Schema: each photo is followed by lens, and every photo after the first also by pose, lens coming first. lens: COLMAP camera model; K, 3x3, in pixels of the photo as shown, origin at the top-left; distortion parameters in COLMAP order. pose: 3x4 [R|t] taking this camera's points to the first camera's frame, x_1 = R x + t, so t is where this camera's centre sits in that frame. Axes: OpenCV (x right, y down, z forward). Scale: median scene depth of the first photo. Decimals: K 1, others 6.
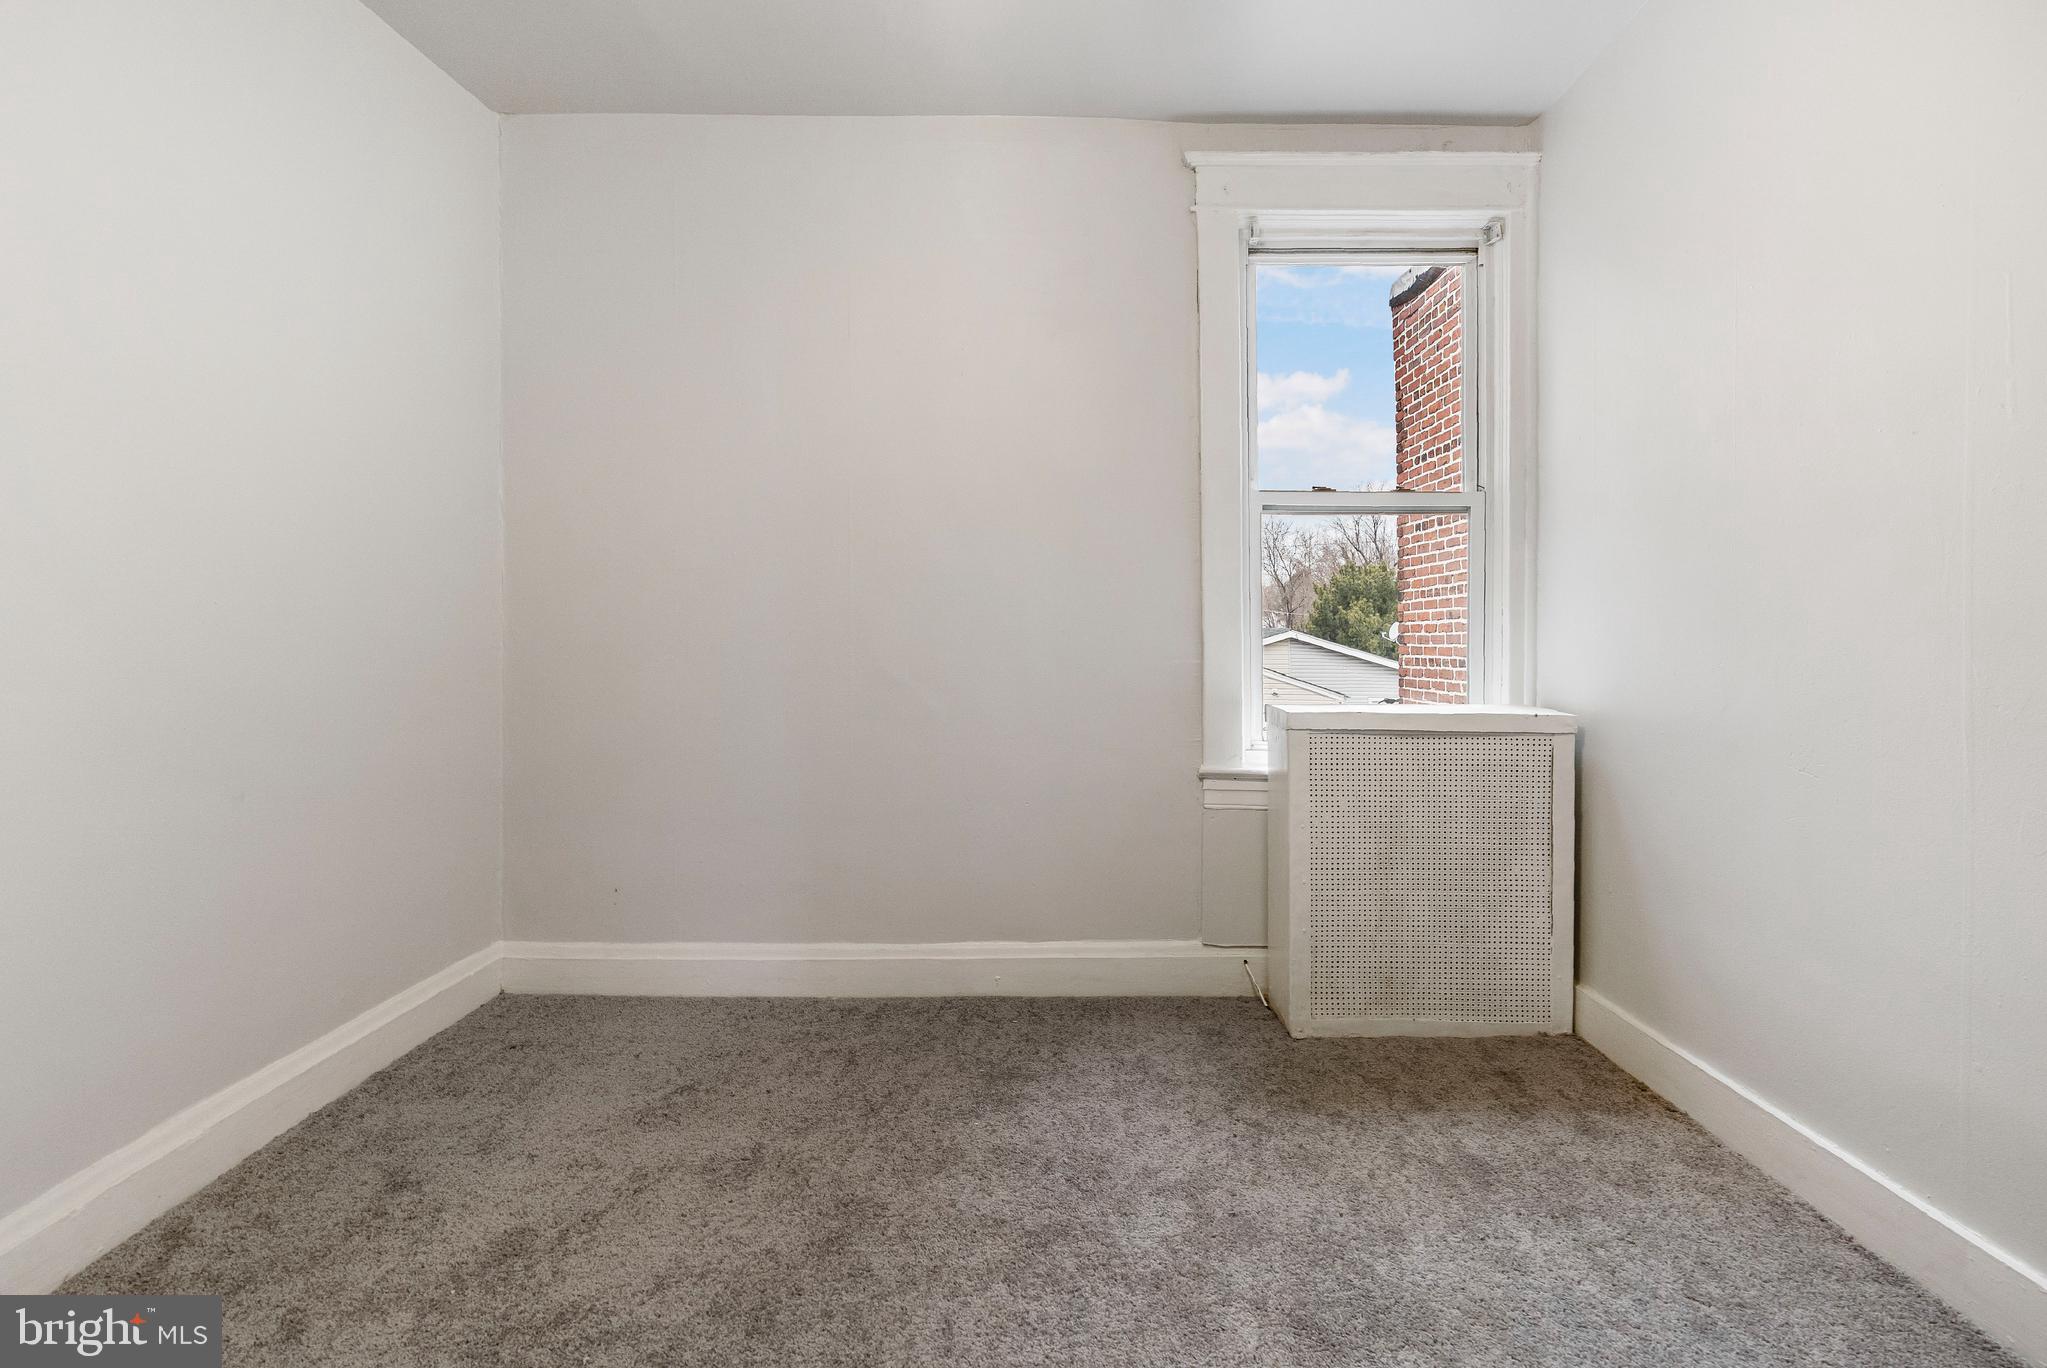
lens RADIAL K [[945.5, 0, 1025.8], [0, 945.5, 653.1], [0, 0, 1]] dist [-0.027973, 0.010266]
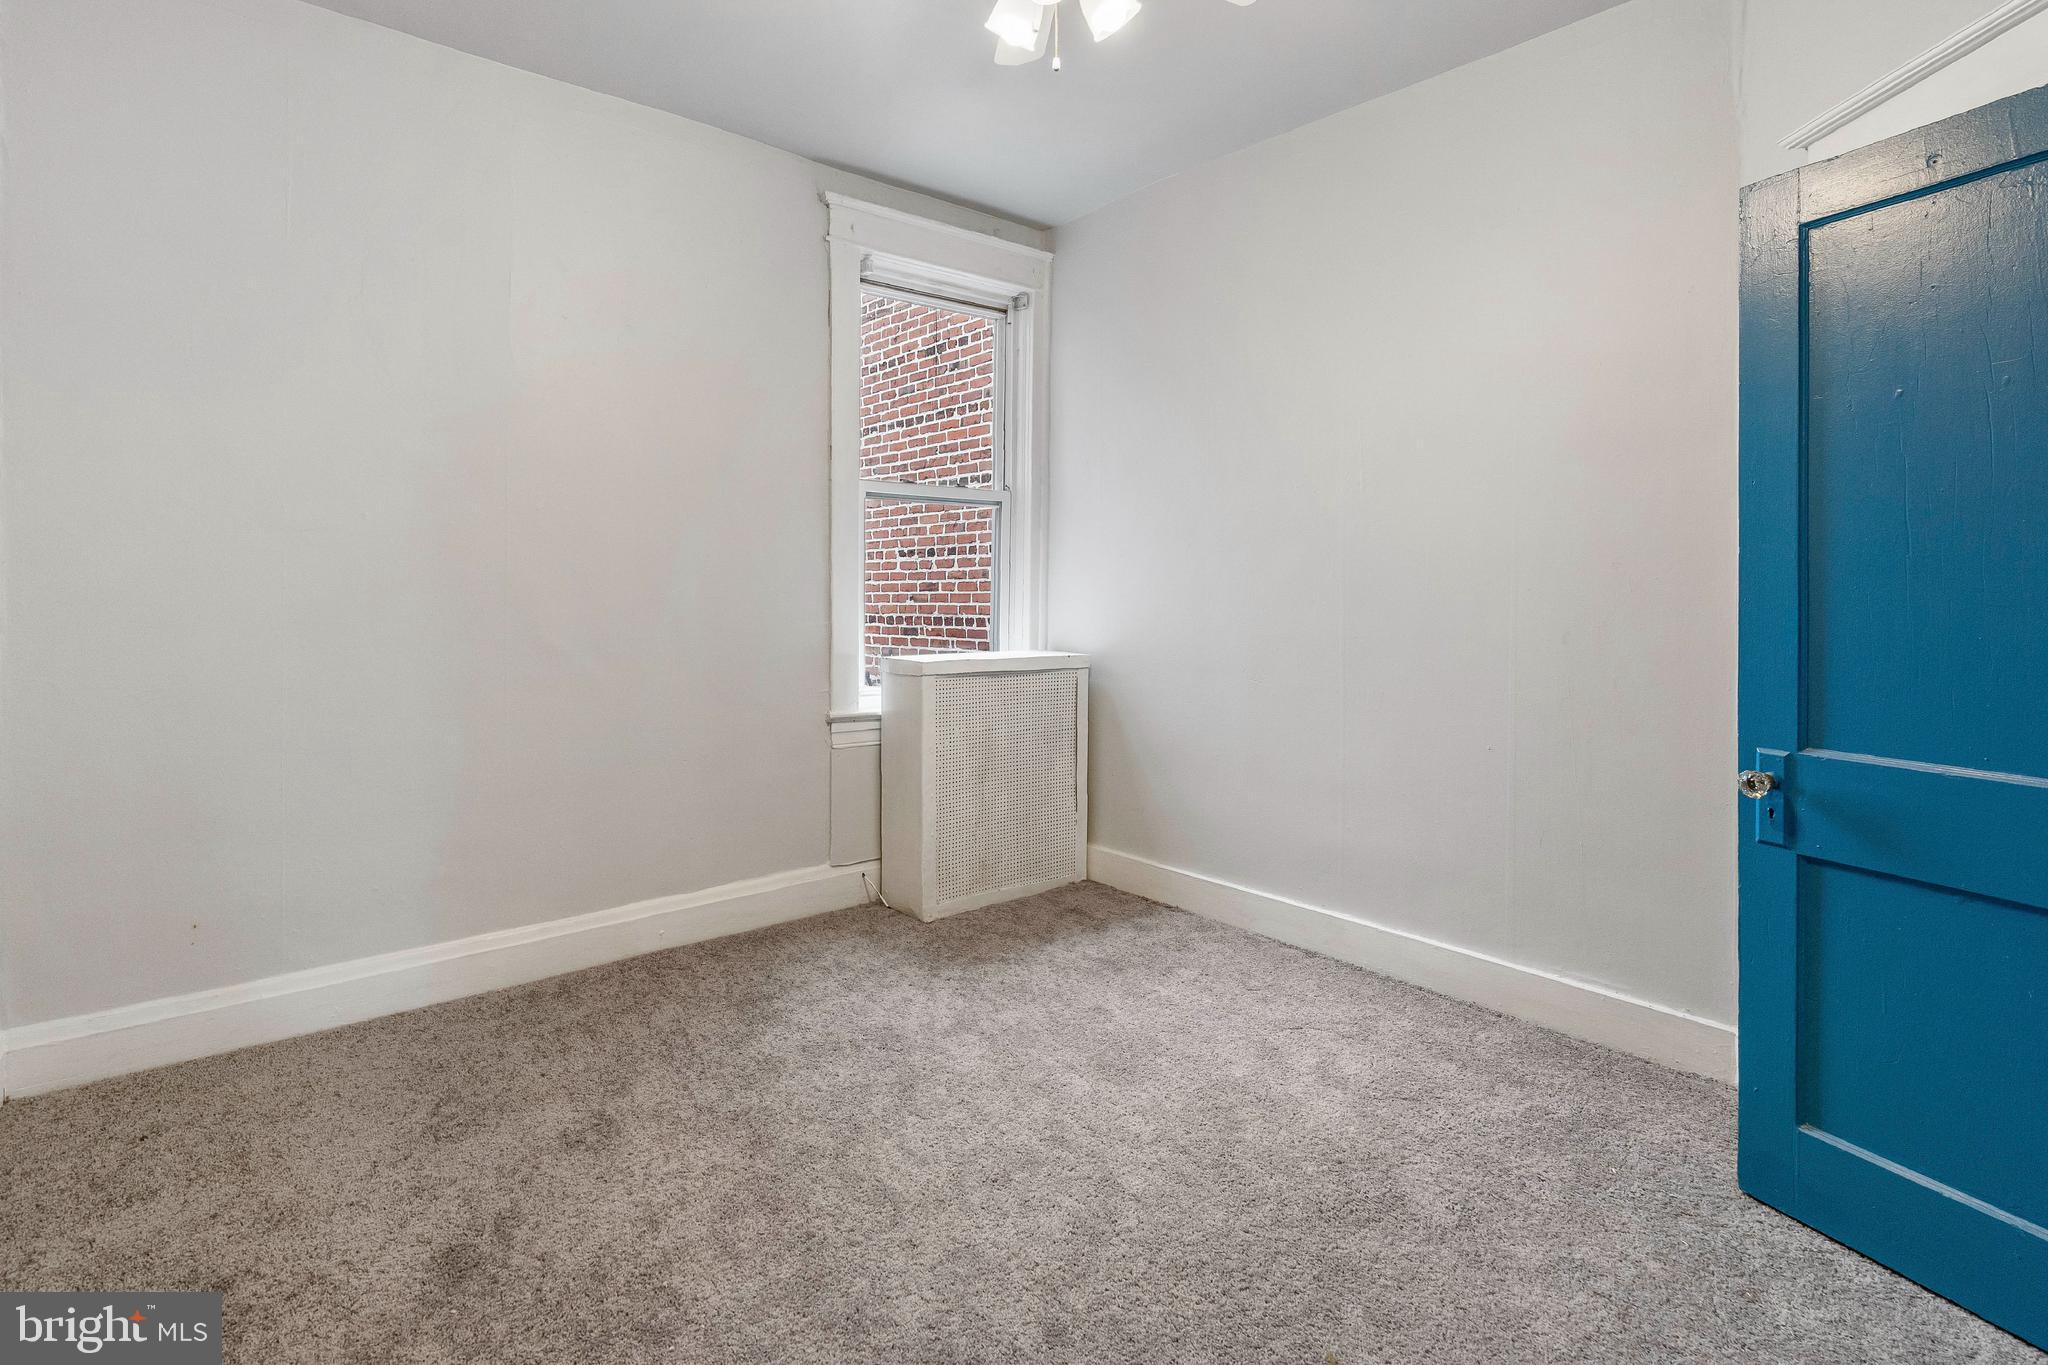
lens RADIAL K [[910.3, 0, 1019.9], [0, 910.3, 595.0], [0, 0, 1]] dist [-0.015624, 0.000722]
pose [[0.792881, -0.005032, 0.609356, -0.345958], [0.015391, 0.999812, -0.011770, -0.010141], [-0.609183, 0.018711, 0.792809, -0.042463]]
